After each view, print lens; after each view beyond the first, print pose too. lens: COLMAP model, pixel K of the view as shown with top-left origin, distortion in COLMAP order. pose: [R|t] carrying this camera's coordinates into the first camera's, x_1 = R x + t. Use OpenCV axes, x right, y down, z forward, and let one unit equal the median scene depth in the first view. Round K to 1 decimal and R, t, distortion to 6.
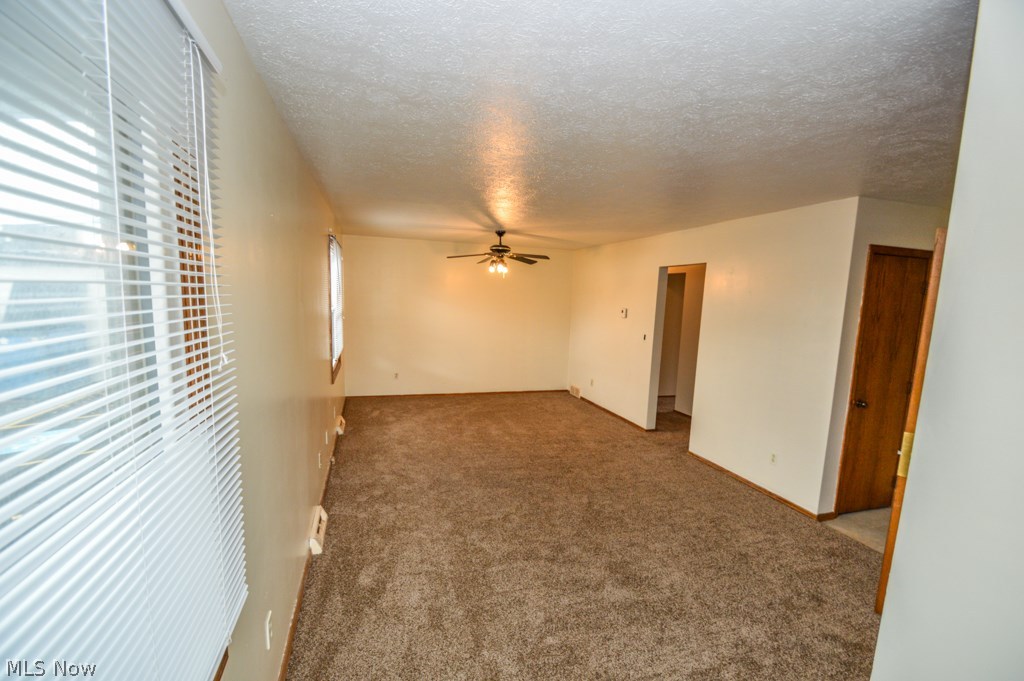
lens RADIAL K [[455.5, 0, 509.8], [0, 455.5, 354.7], [0, 0, 1]] dist [-0.011820, -0.000890]
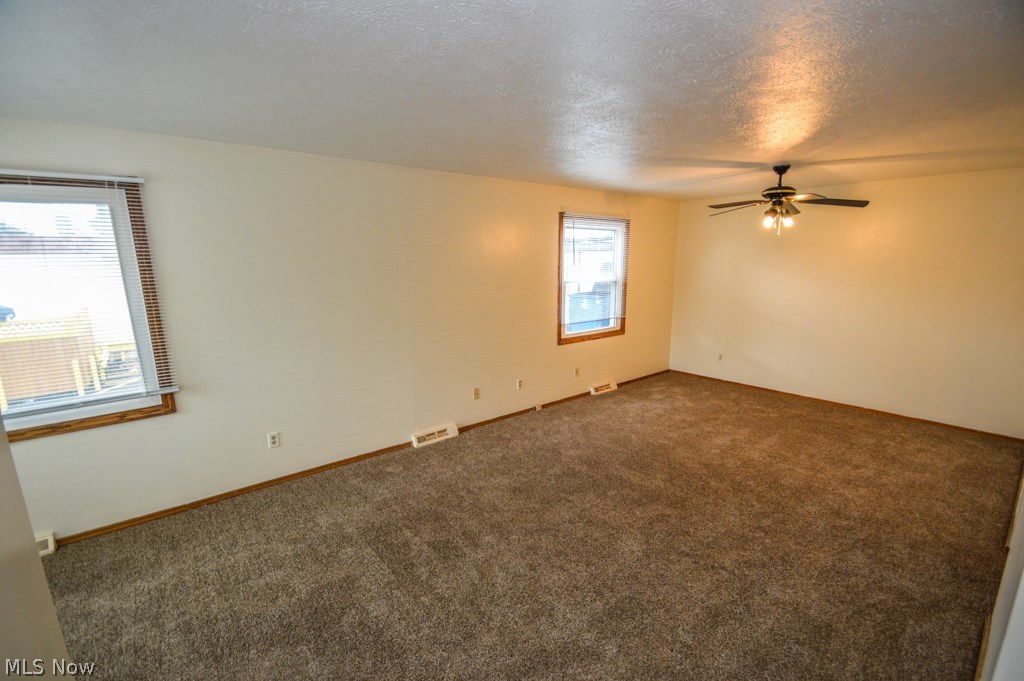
lens RADIAL K [[455.5, 0, 509.8], [0, 455.5, 354.7], [0, 0, 1]] dist [-0.011820, -0.000890]
pose [[0.395633, 0.156070, -0.905051, 0.474069], [-0.108365, 0.986504, 0.122746, -0.027125], [0.911993, 0.049513, 0.407206, 0.348078]]
